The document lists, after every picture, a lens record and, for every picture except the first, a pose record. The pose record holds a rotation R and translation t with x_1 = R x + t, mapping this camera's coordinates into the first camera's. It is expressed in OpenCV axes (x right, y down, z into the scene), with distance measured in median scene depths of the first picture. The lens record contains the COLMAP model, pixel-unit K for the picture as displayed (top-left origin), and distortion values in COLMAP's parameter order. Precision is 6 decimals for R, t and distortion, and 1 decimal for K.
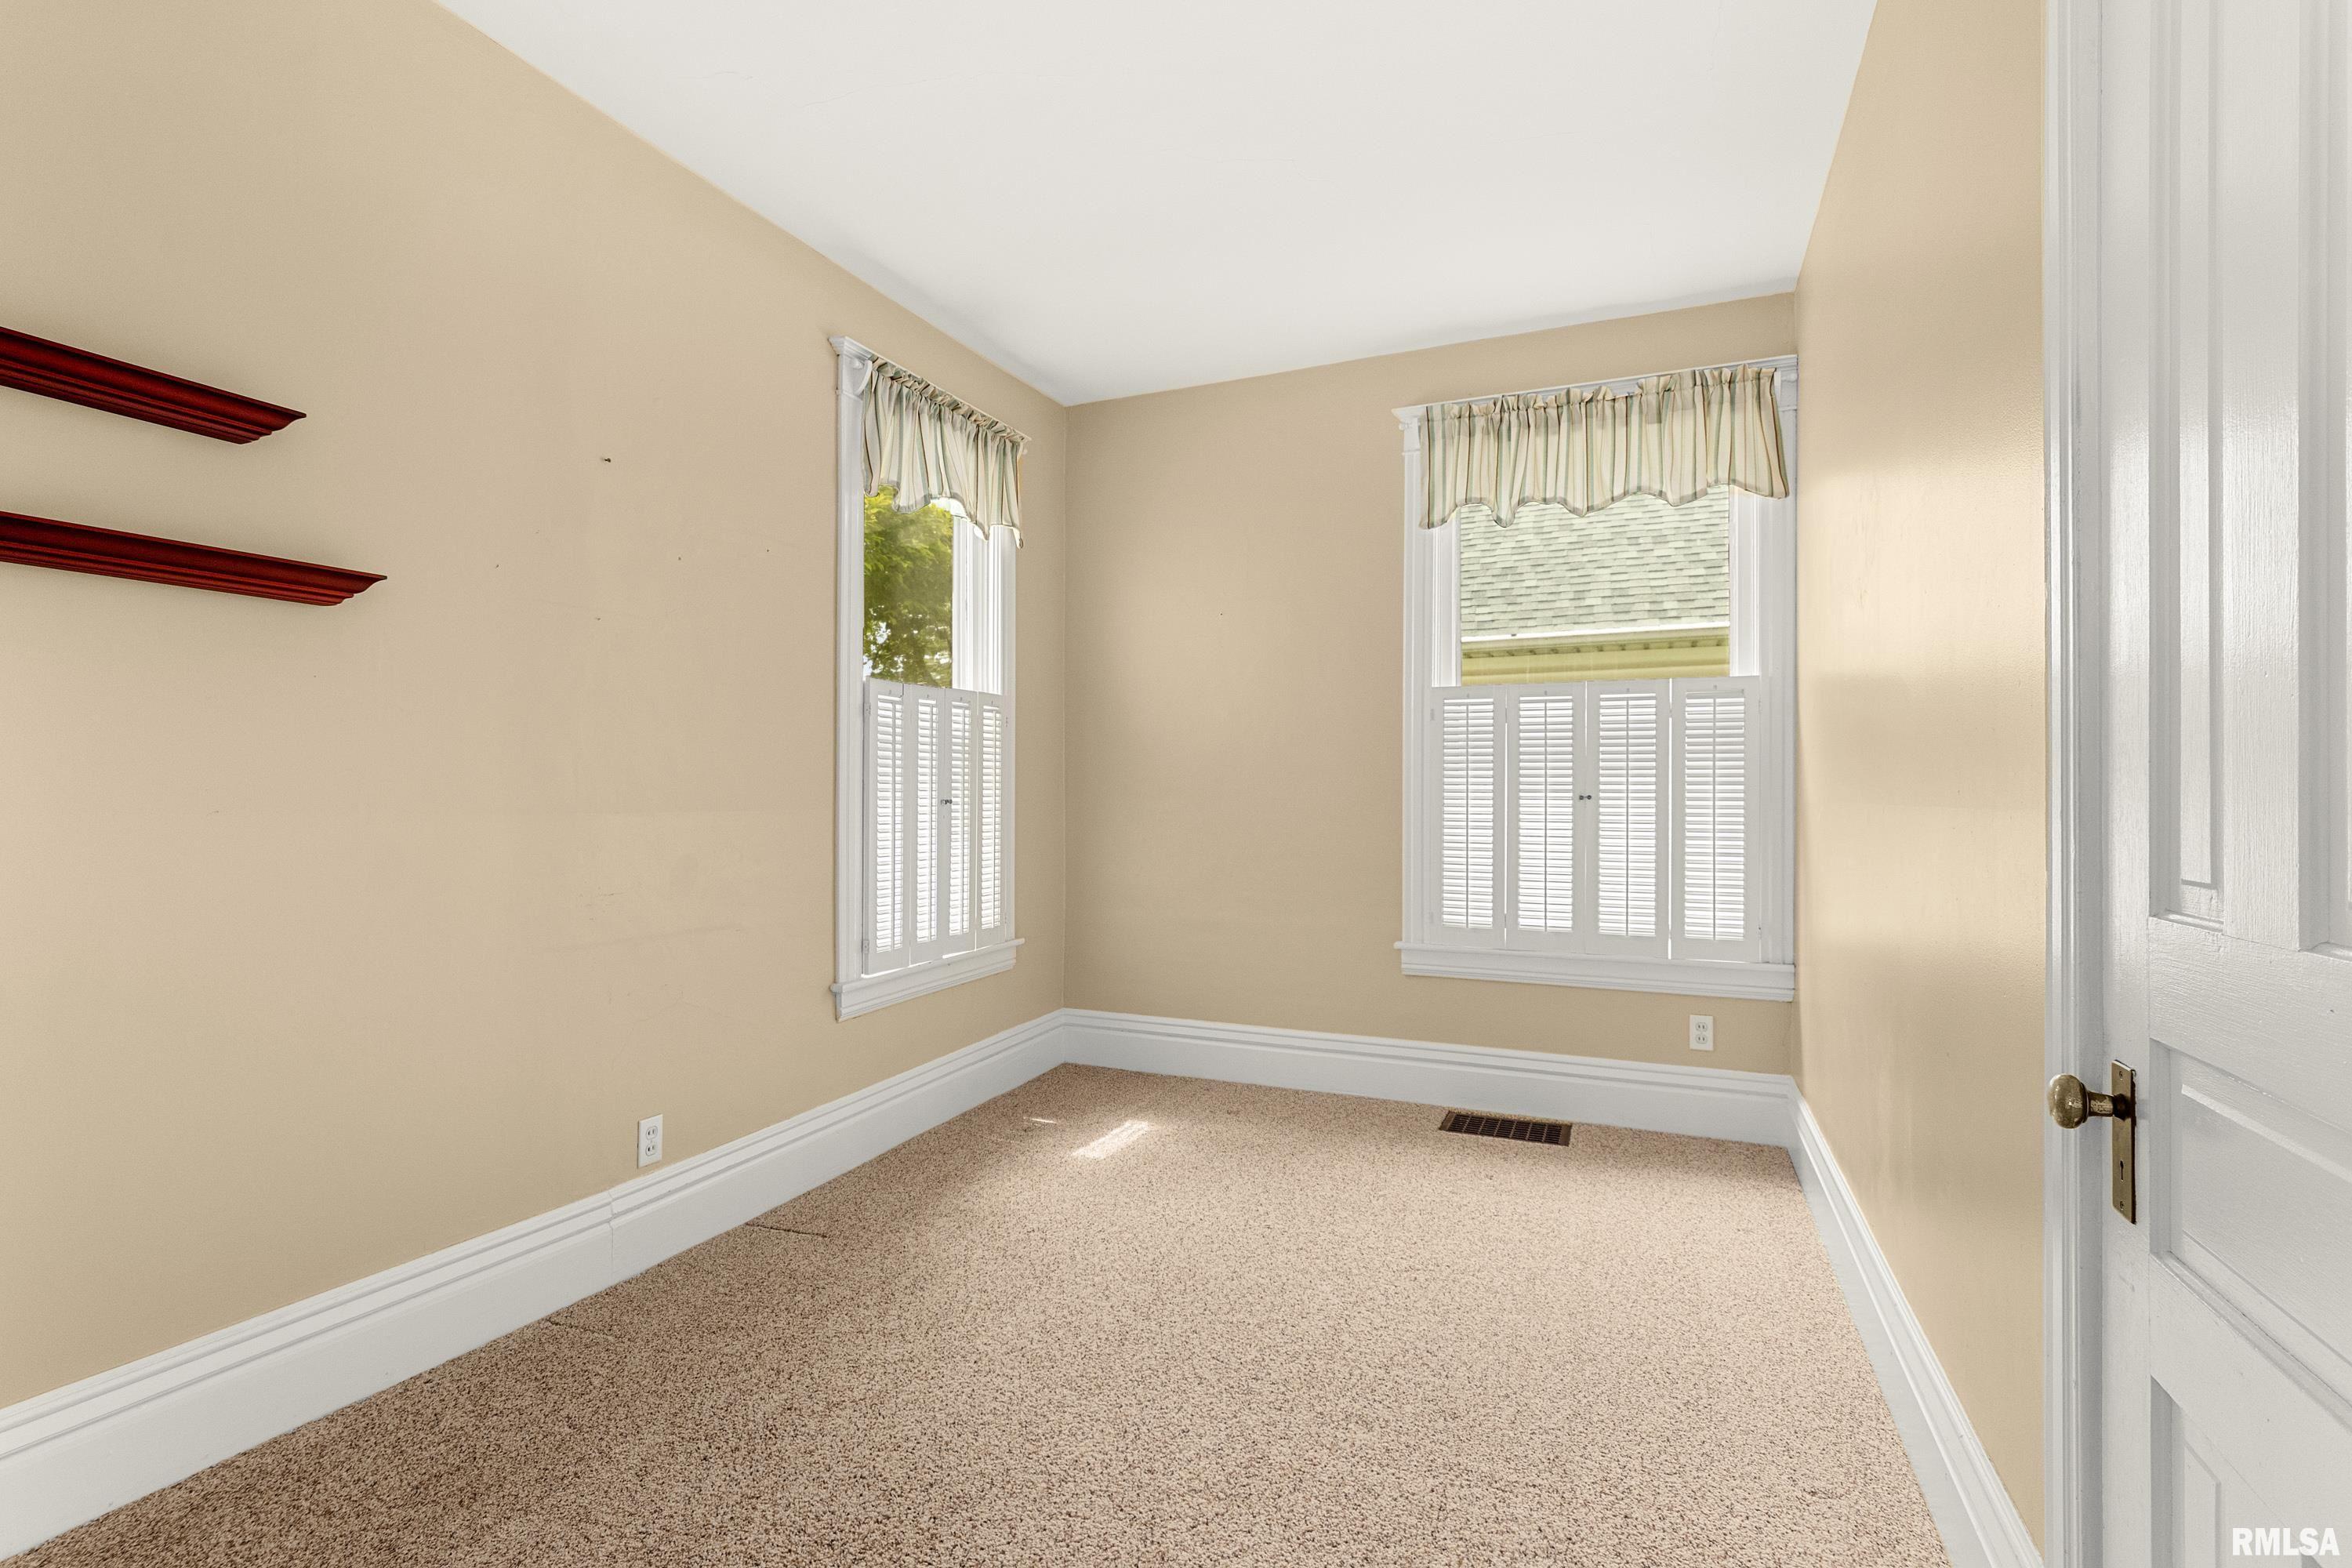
lens RADIAL K [[1099.2, 0, 1171.1], [0, 1099.2, 787.5], [0, 0, 1]] dist [-0.007293, 0.000069]
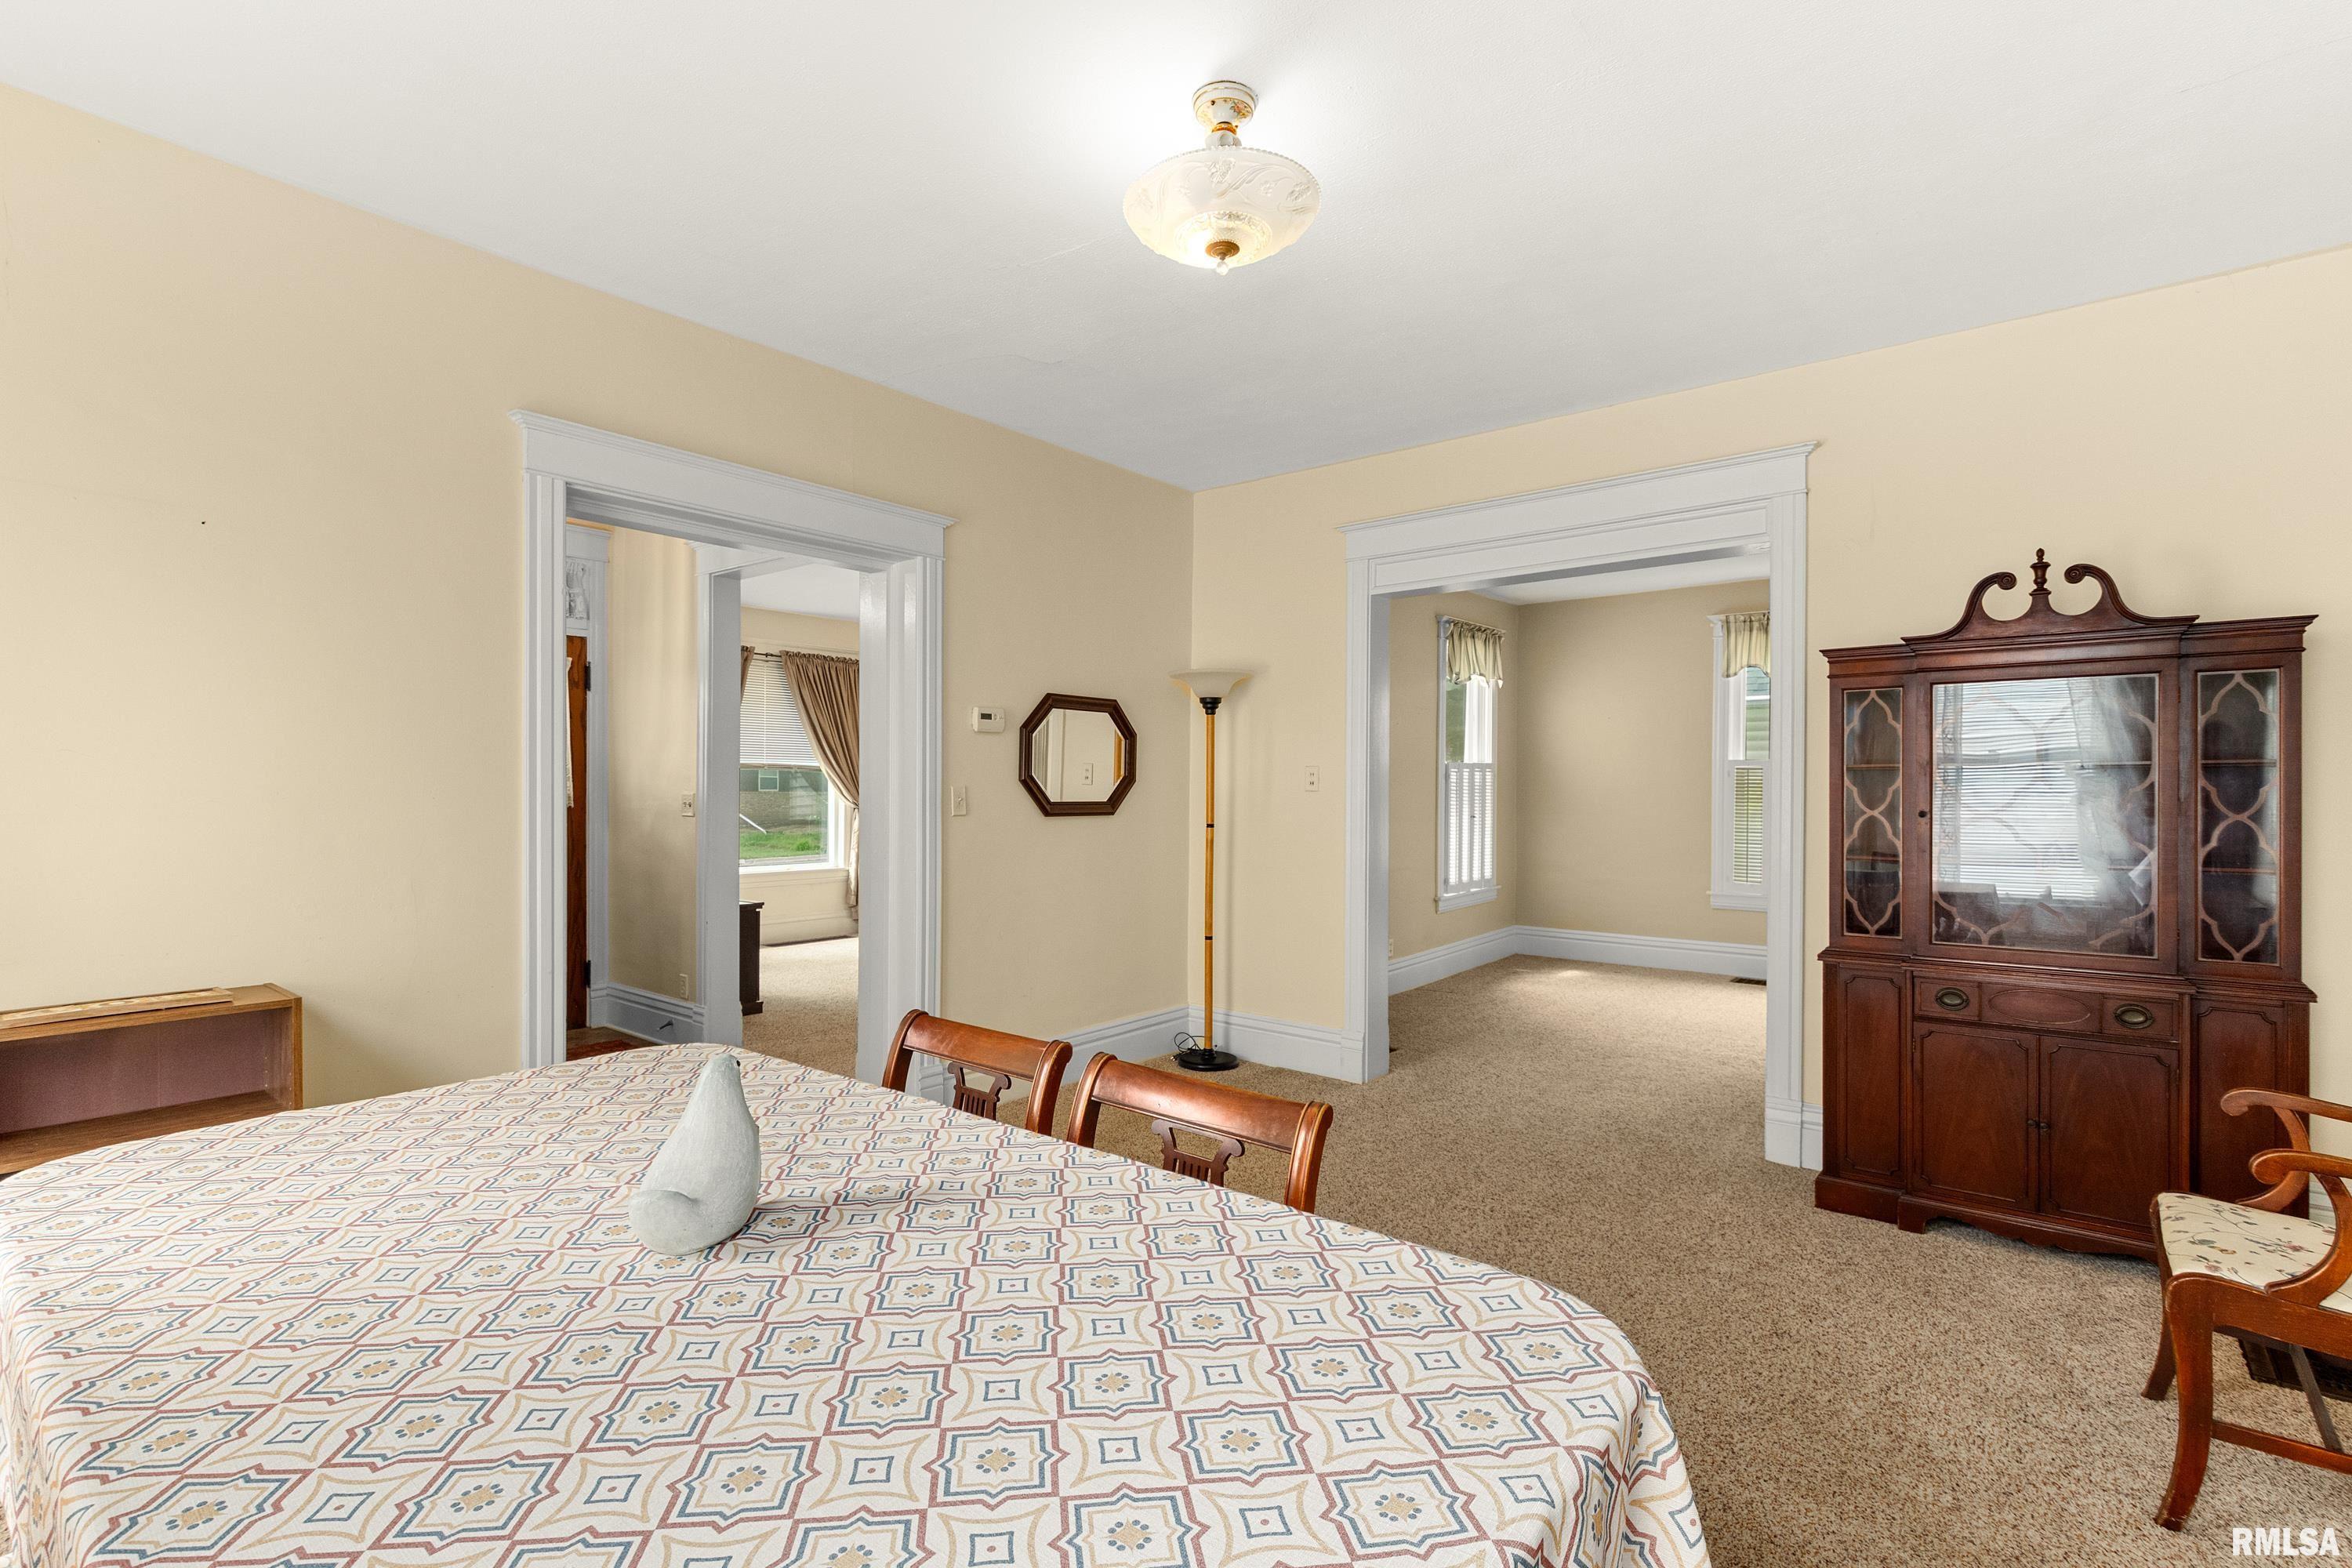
lens RADIAL K [[1099.2, 0, 1154.0], [0, 1099.2, 791.9], [0, 0, 1]] dist [-0.007293, 0.000069]
pose [[0.960363, 0.003622, -0.278730, -0.197792], [-0.001594, 0.999971, 0.007501, -0.047494], [0.278749, -0.006759, 0.960340, -1.151461]]
